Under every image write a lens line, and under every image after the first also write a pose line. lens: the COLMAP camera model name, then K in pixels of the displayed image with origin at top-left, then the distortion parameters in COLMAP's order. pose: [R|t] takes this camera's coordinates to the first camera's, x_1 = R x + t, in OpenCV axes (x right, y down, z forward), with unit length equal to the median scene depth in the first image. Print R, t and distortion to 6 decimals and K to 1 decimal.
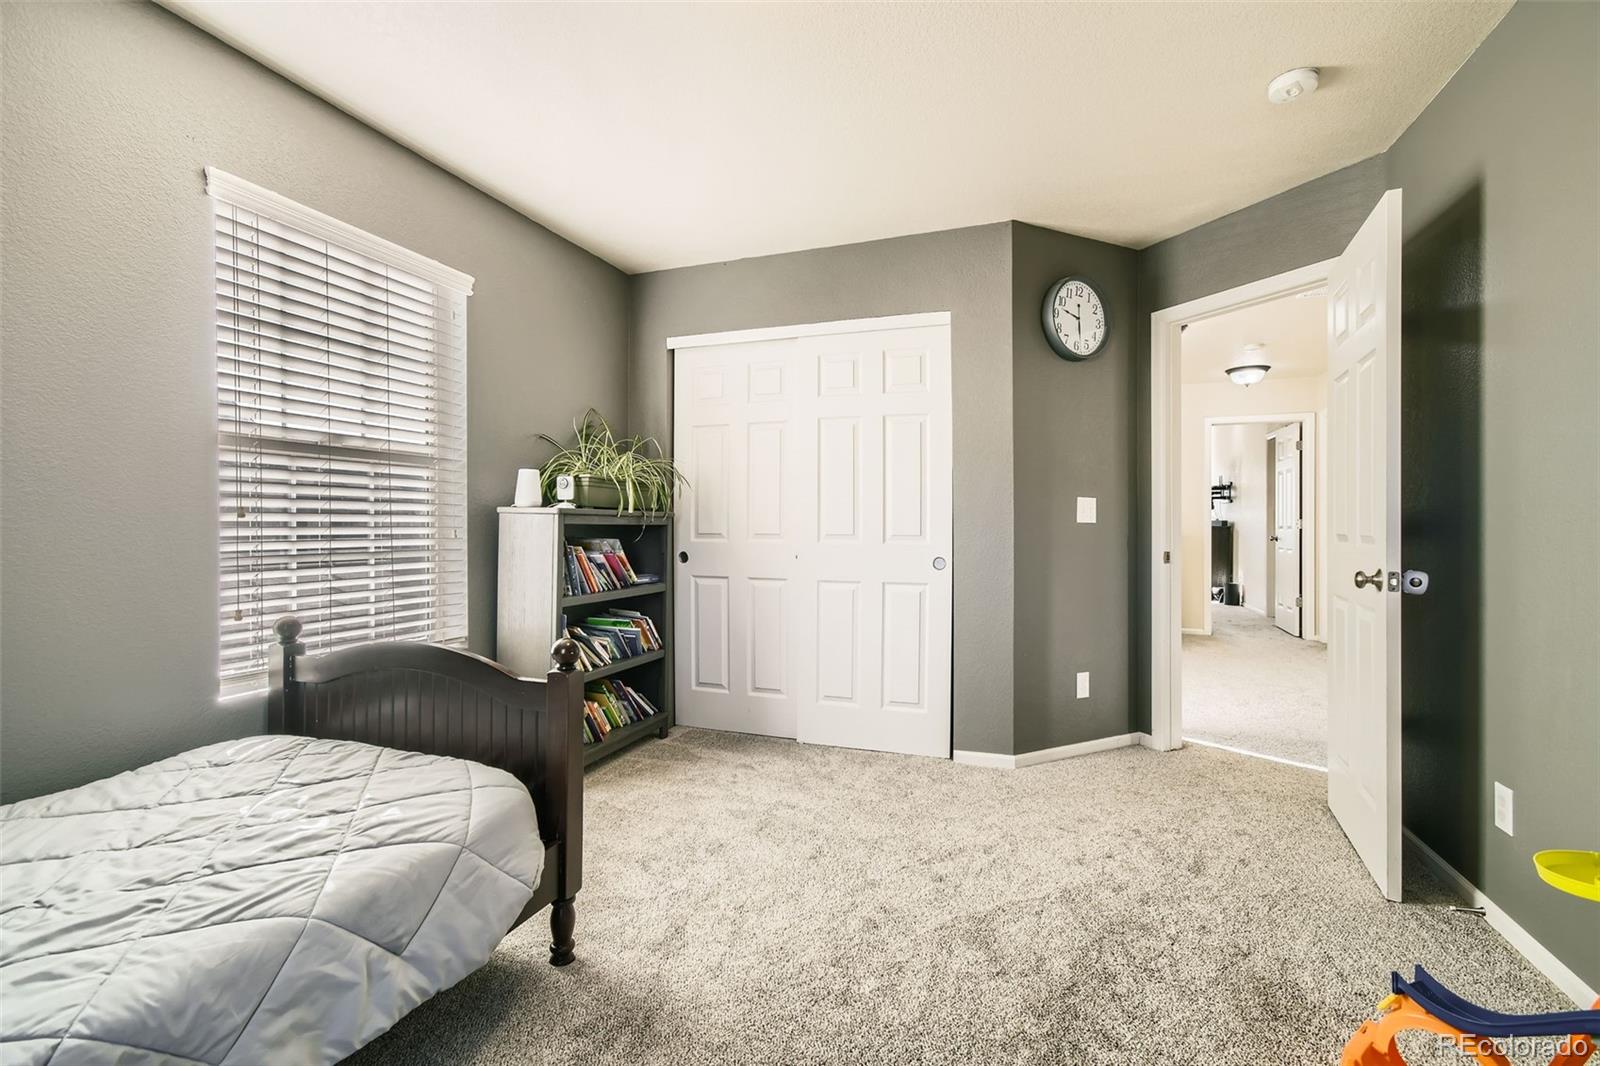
lens RADIAL K [[716.1, 0, 797.5], [0, 716.1, 530.0], [0, 0, 1]] dist [-0.010973, 0.003456]
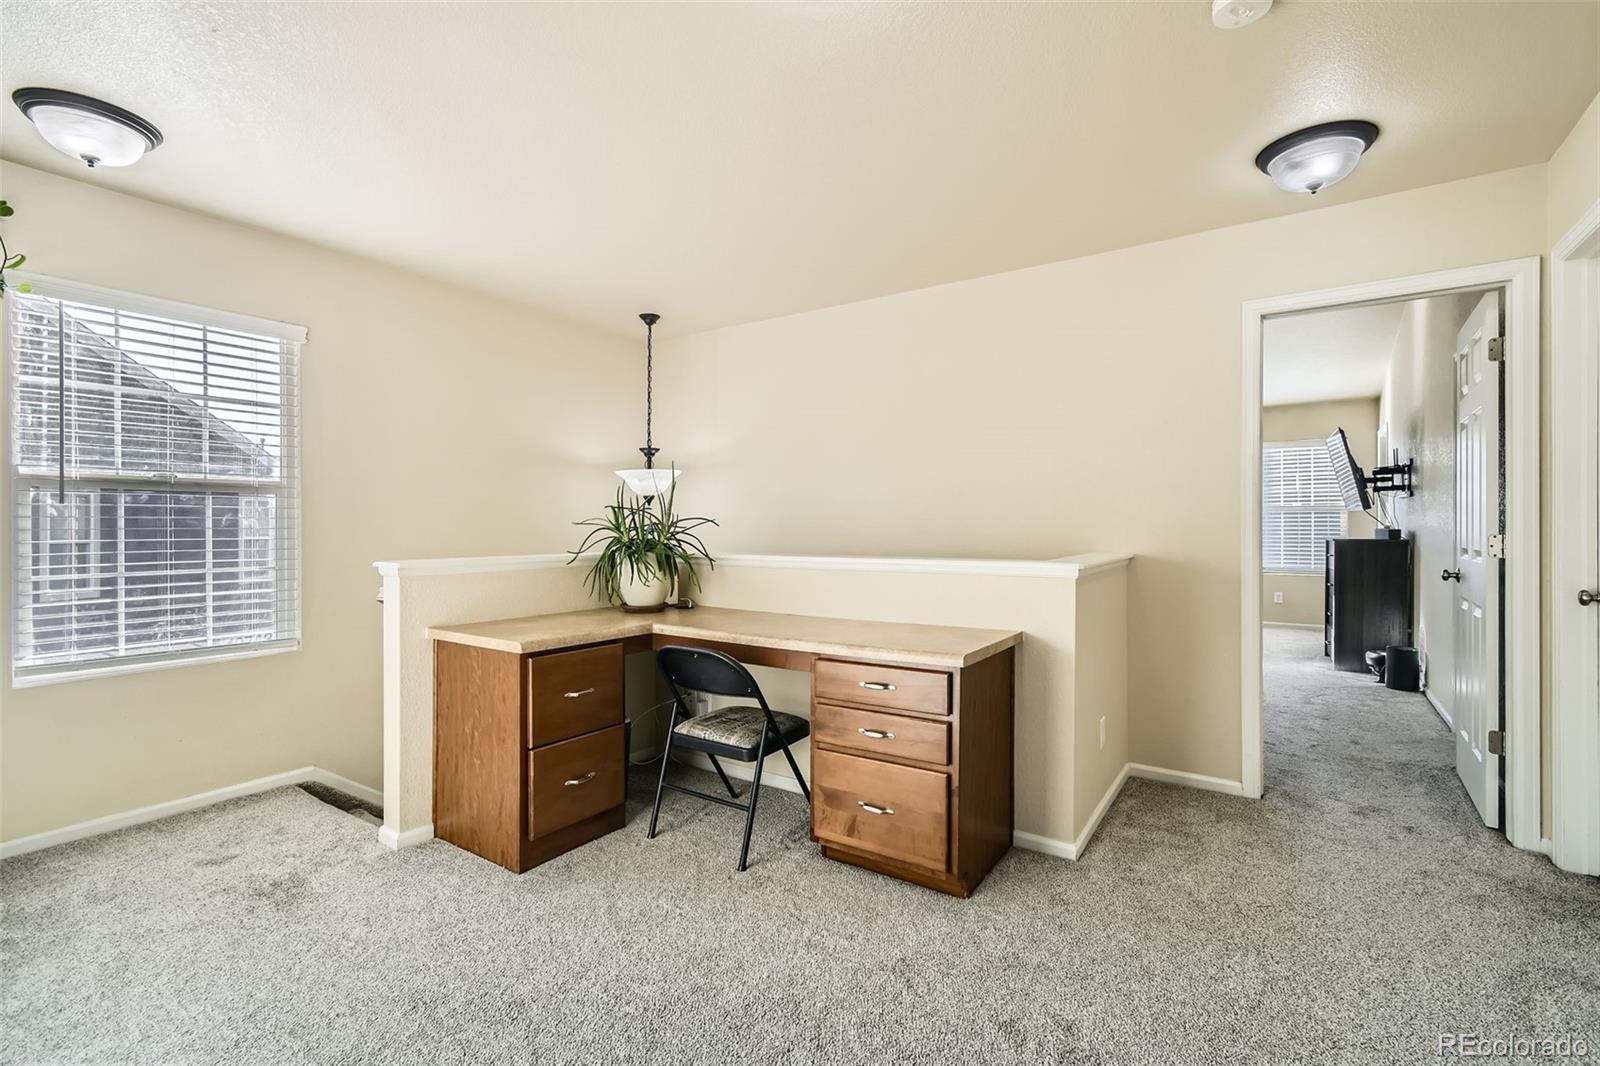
lens RADIAL K [[716.1, 0, 799.3], [0, 716.1, 526.6], [0, 0, 1]] dist [-0.010973, 0.003456]
pose [[0.967705, 0.002711, -0.252069, 0.291686], [-0.004159, 0.999978, -0.005209, -0.010638], [0.252050, 0.006089, 0.967695, 0.354068]]
